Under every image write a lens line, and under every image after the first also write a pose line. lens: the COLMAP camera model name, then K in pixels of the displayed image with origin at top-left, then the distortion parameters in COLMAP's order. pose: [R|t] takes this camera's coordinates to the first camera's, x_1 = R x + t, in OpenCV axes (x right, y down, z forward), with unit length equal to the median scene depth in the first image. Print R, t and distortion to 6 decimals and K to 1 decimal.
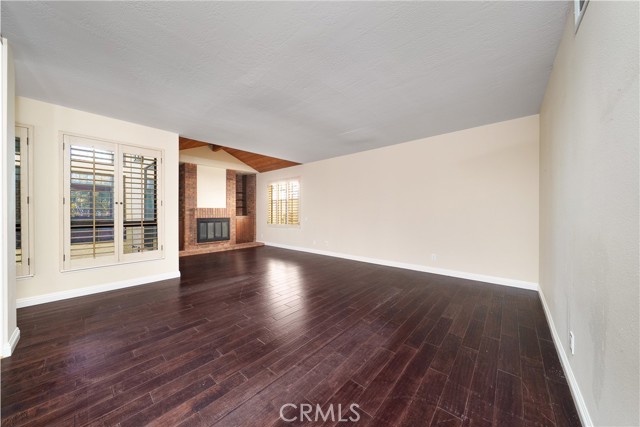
lens RADIAL K [[221.6, 0, 319.3], [0, 221.6, 211.9], [0, 0, 1]] dist [-0.003145, -0.000116]
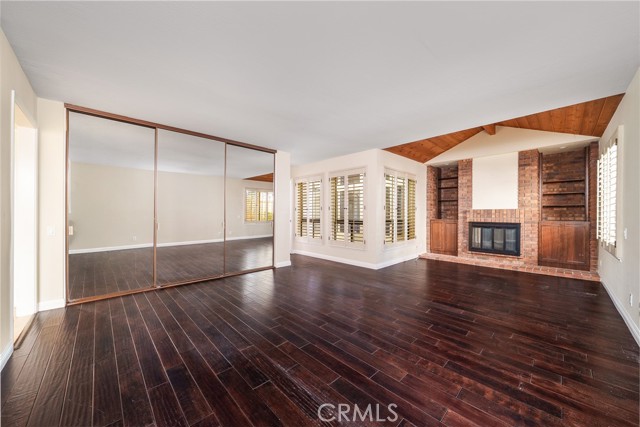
lens RADIAL K [[233.5, 0, 319.4], [0, 233.5, 213.6], [0, 0, 1]] dist [0.000801, 0.000083]
pose [[-0.090698, 0.004134, -0.995870, 0.391158], [-0.002721, 0.999987, 0.004399, -0.005107], [0.995875, 0.003109, -0.090686, 0.501506]]
